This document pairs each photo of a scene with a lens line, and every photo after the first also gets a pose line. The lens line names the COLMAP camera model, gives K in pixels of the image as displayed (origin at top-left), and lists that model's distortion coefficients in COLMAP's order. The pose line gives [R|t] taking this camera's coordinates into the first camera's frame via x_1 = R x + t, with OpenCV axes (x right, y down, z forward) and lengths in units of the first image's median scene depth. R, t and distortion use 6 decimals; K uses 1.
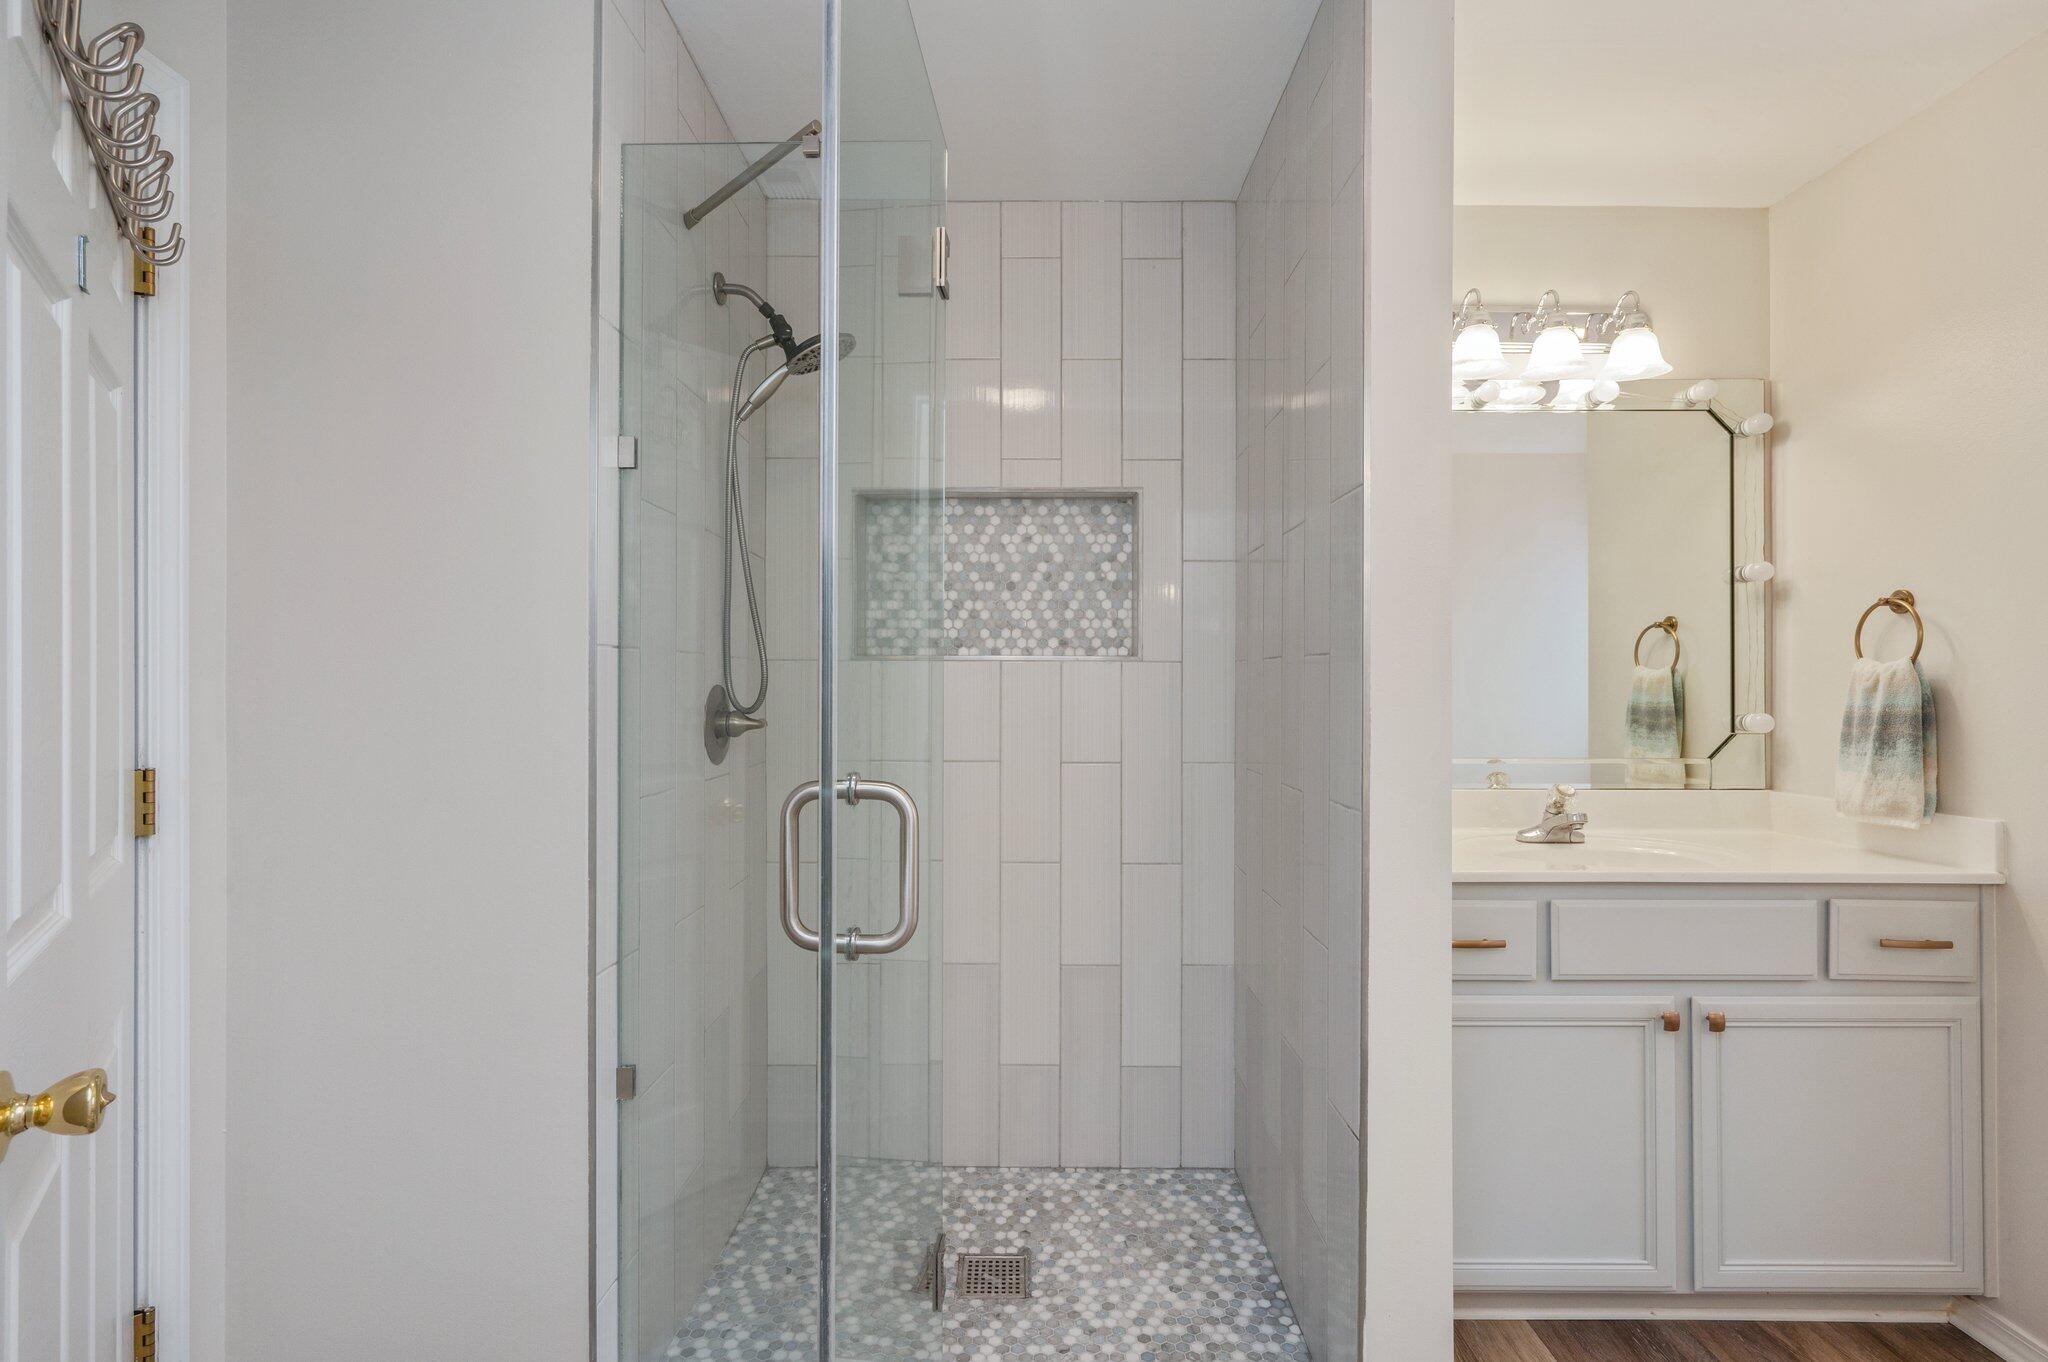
lens RADIAL K [[919.1, 0, 1031.2], [0, 919.1, 687.2], [0, 0, 1]] dist [-0.003302, 0.001742]
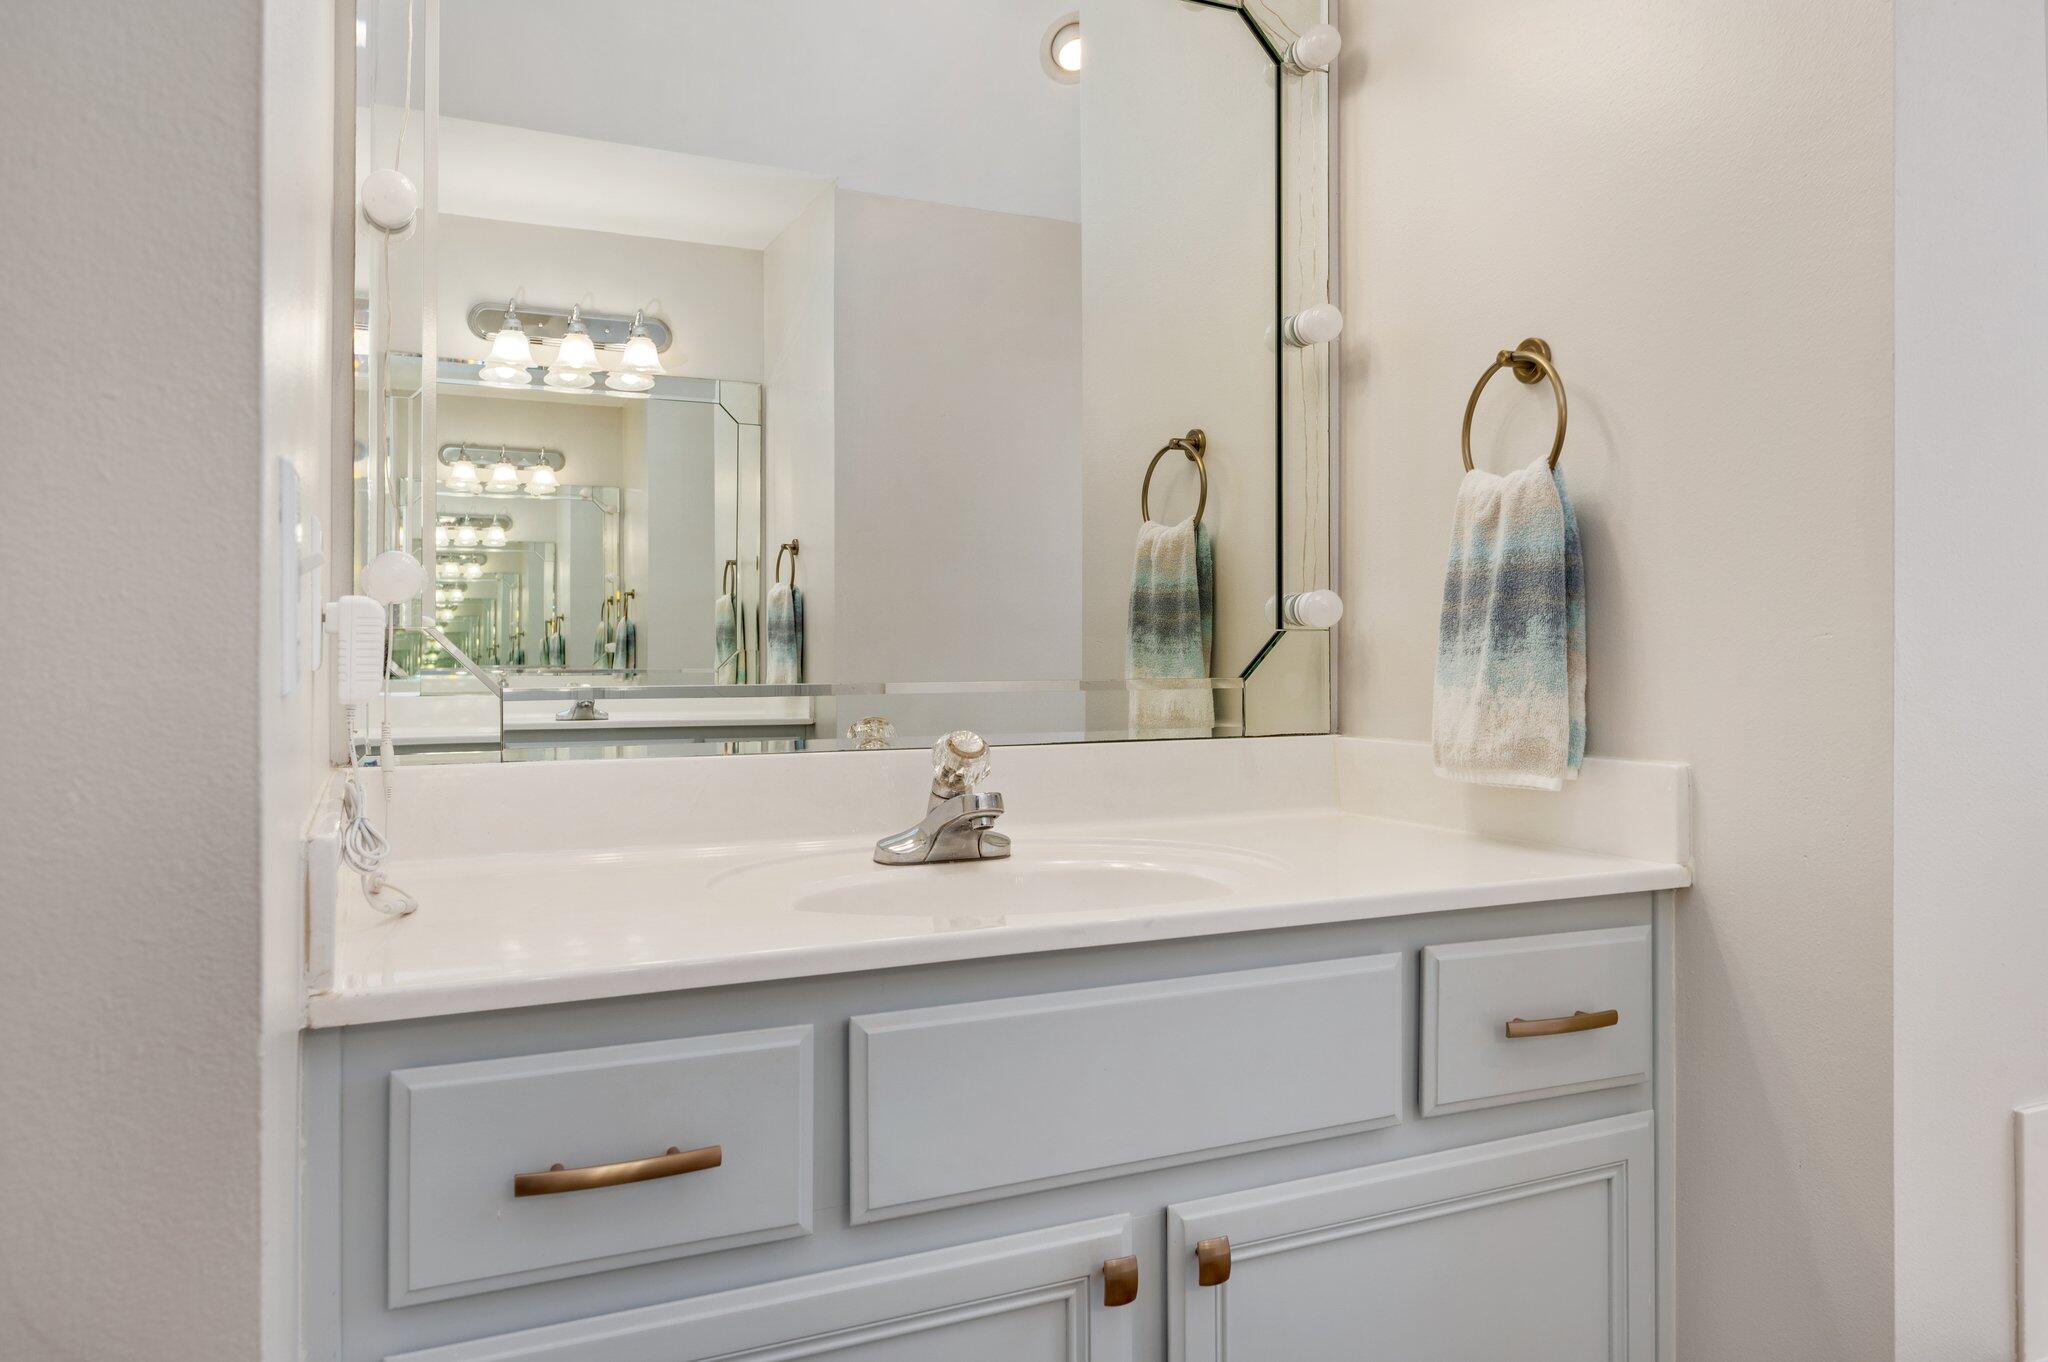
lens RADIAL K [[1355.9, 0, 1016.7], [0, 1355.9, 670.3], [0, 0, 1]] dist [0.000443, -0.003001]
pose [[0.912052, -0.012478, 0.409885, 0.356339], [0.004527, 0.999782, 0.020363, 0.066505], [-0.410050, -0.016717, 0.911910, 0.407606]]
